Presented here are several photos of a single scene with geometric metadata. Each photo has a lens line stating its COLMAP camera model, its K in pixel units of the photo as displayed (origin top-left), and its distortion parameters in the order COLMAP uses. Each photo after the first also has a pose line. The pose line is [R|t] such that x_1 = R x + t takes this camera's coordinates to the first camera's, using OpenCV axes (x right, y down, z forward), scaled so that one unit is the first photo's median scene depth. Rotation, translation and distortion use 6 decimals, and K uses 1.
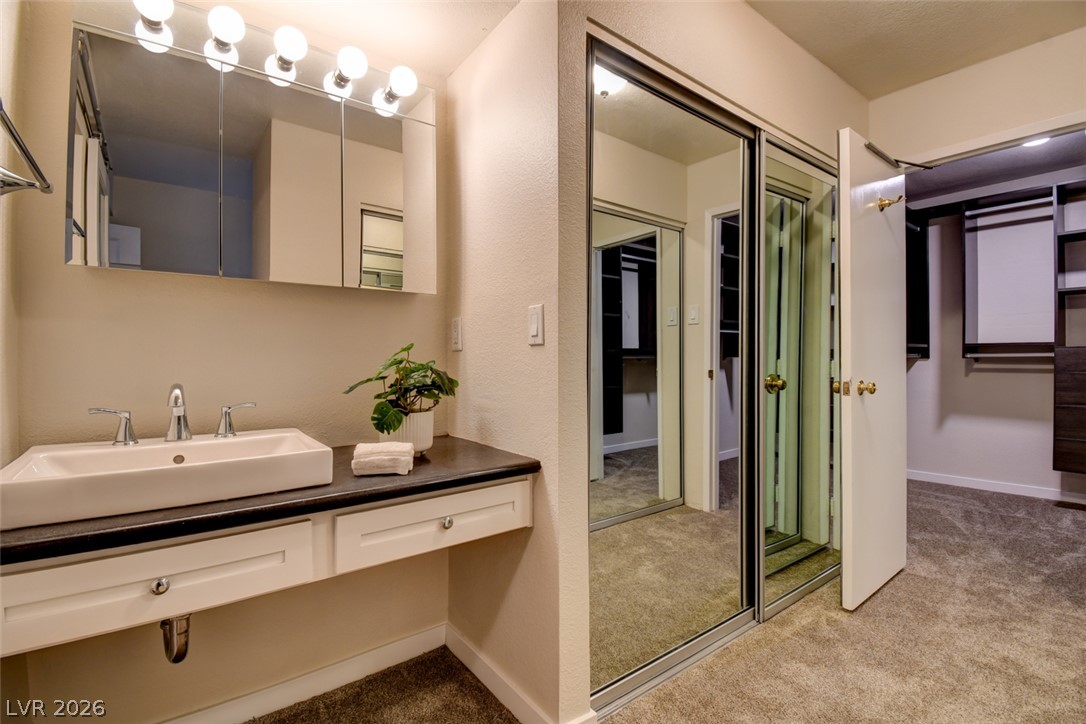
lens RADIAL K [[484.5, 0, 545.5], [0, 484.5, 359.7], [0, 0, 1]] dist [0.014278, -0.020074]
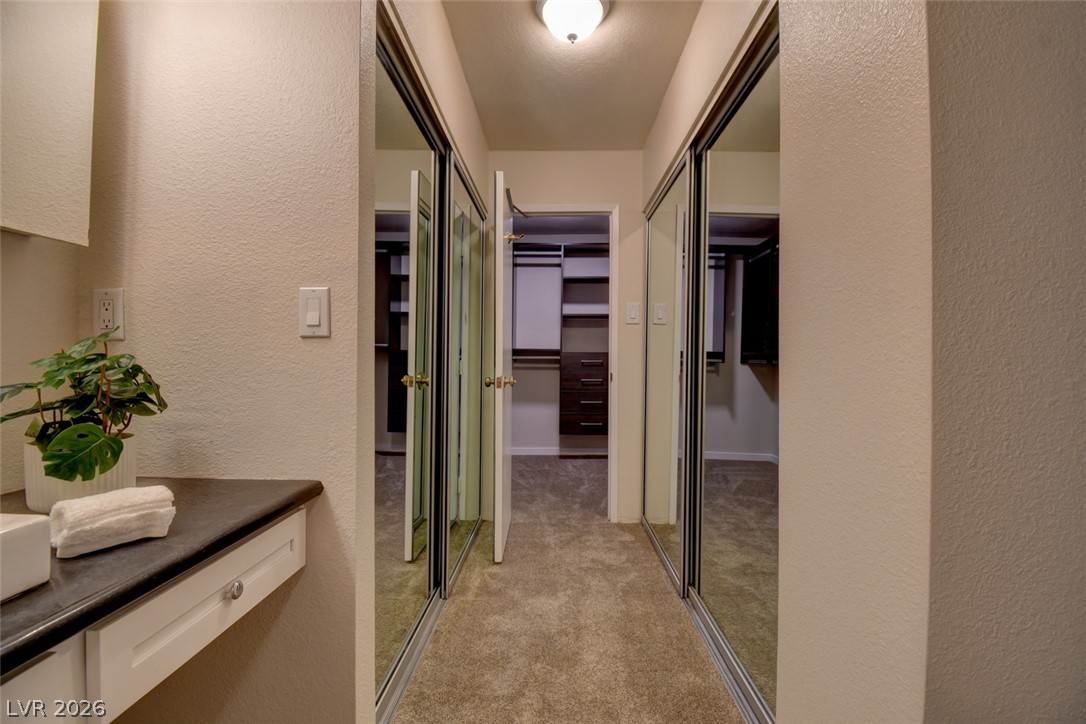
lens RADIAL K [[485.1, 0, 550.6], [0, 485.1, 362.6], [0, 0, 1]] dist [0.002228, -0.016867]
pose [[0.632351, 0.000039, 0.774682, -0.253312], [-0.001927, 0.999997, 0.001523, 0.006272], [-0.774679, -0.002456, 0.632350, 0.124093]]
